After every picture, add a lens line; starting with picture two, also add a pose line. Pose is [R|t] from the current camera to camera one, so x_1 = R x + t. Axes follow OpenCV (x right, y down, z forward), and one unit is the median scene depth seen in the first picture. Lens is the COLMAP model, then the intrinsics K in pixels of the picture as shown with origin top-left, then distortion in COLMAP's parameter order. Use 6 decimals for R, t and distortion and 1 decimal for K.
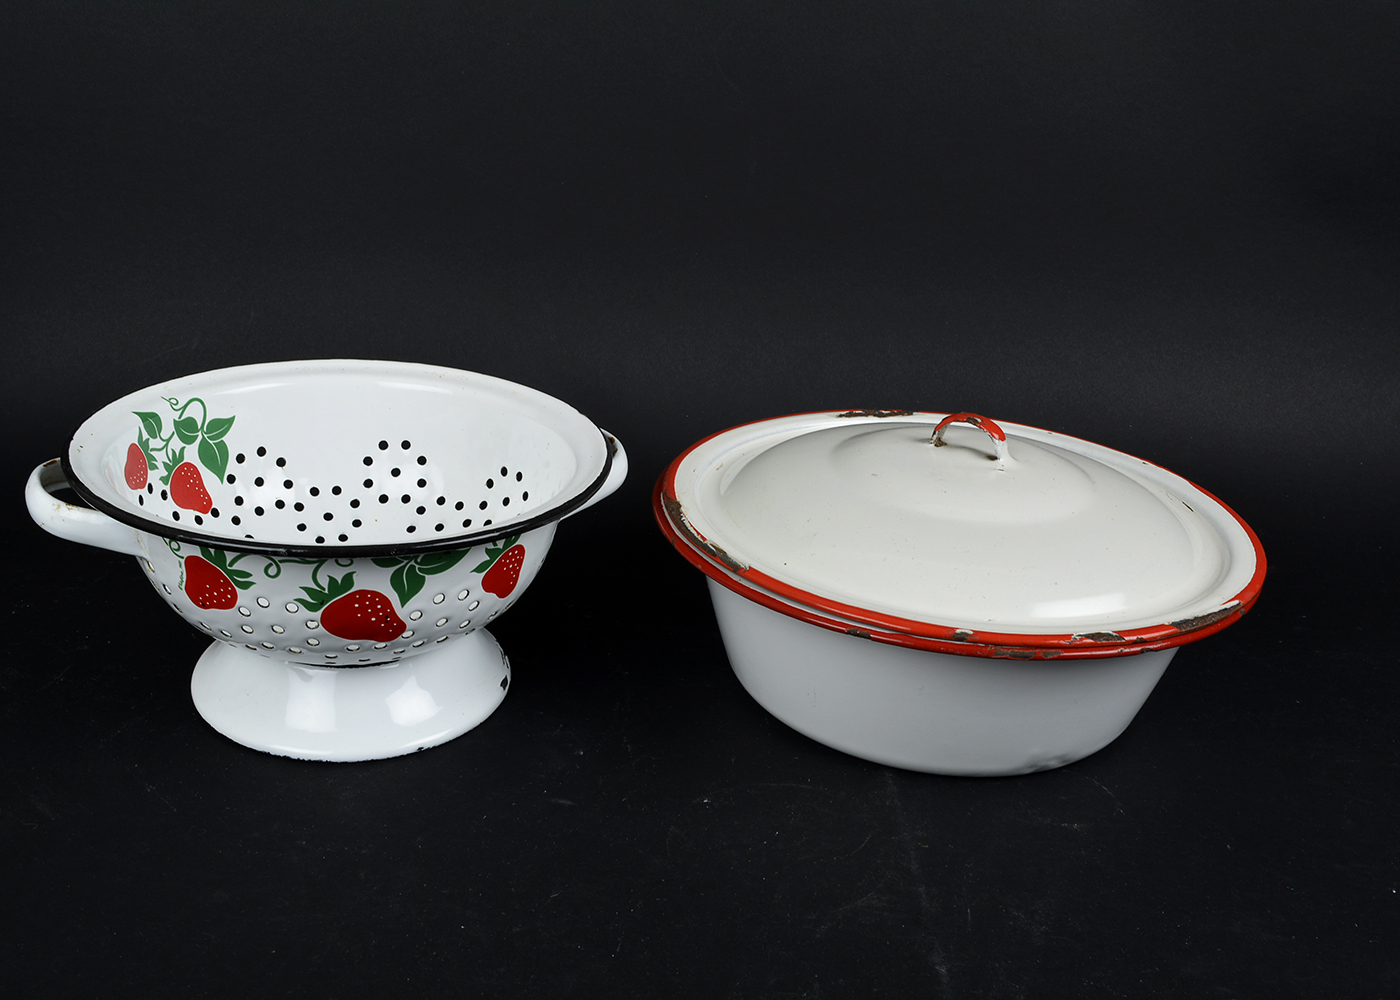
lens RADIAL K [[1481.8, 0, 700.0], [0, 1481.8, 500.0], [0, 0, 1]] dist [-0.011452, 0.009458]
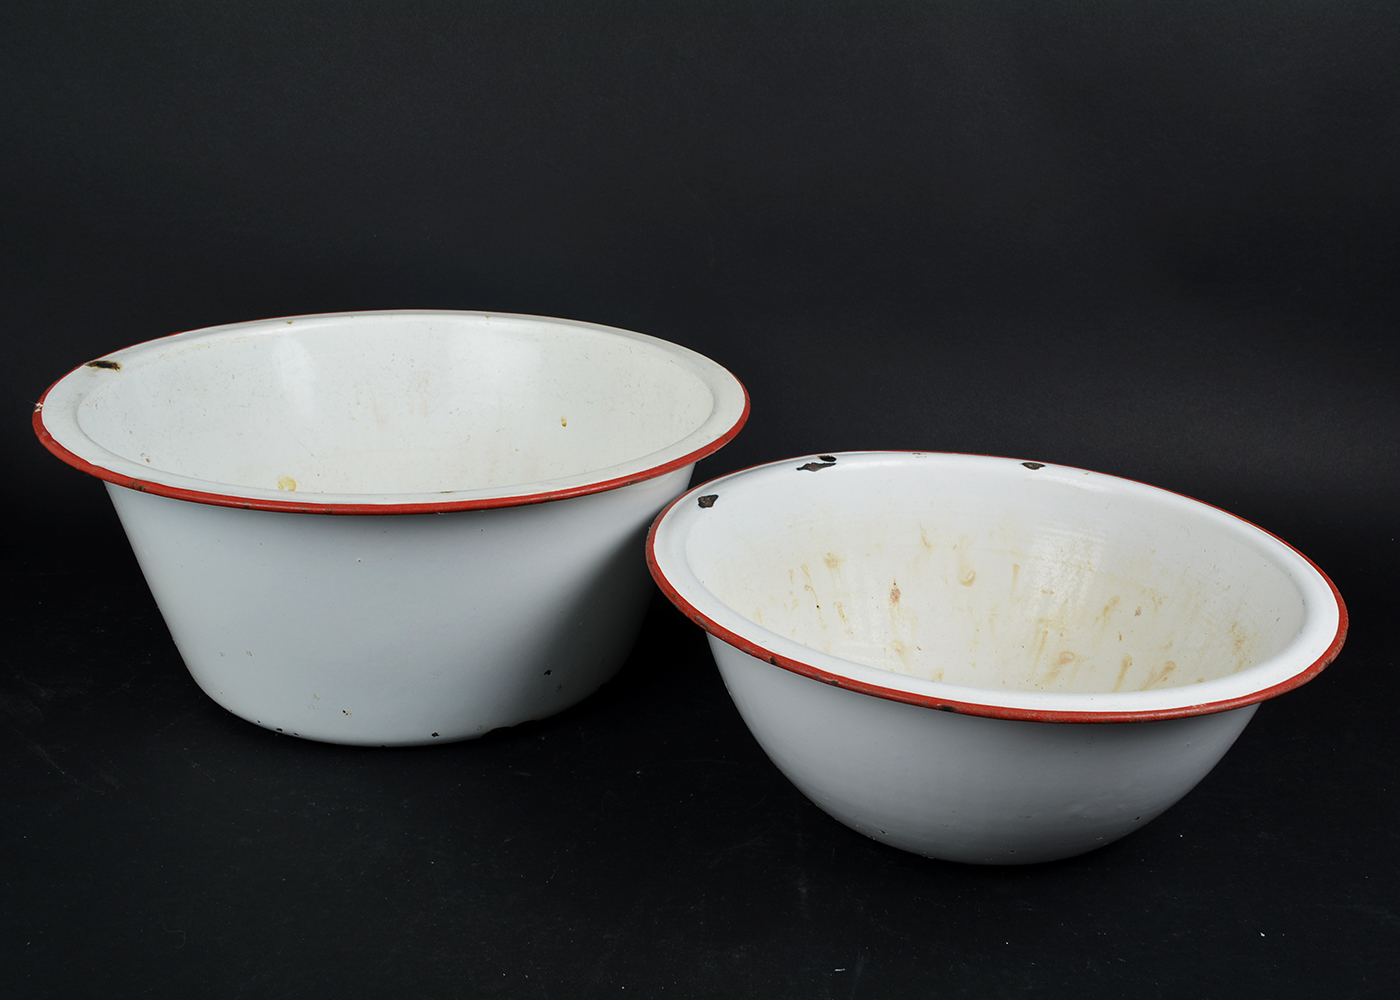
lens RADIAL K [[1450.6, 0, 756.9], [0, 1450.6, 500.5], [0, 0, 1]] dist [-0.008541, 0.002749]
pose [[0.999819, -0.014755, -0.011993, 0.119327], [0.014188, 0.998836, -0.046098, 0.030922], [0.012659, 0.045920, 0.998865, -0.226520]]
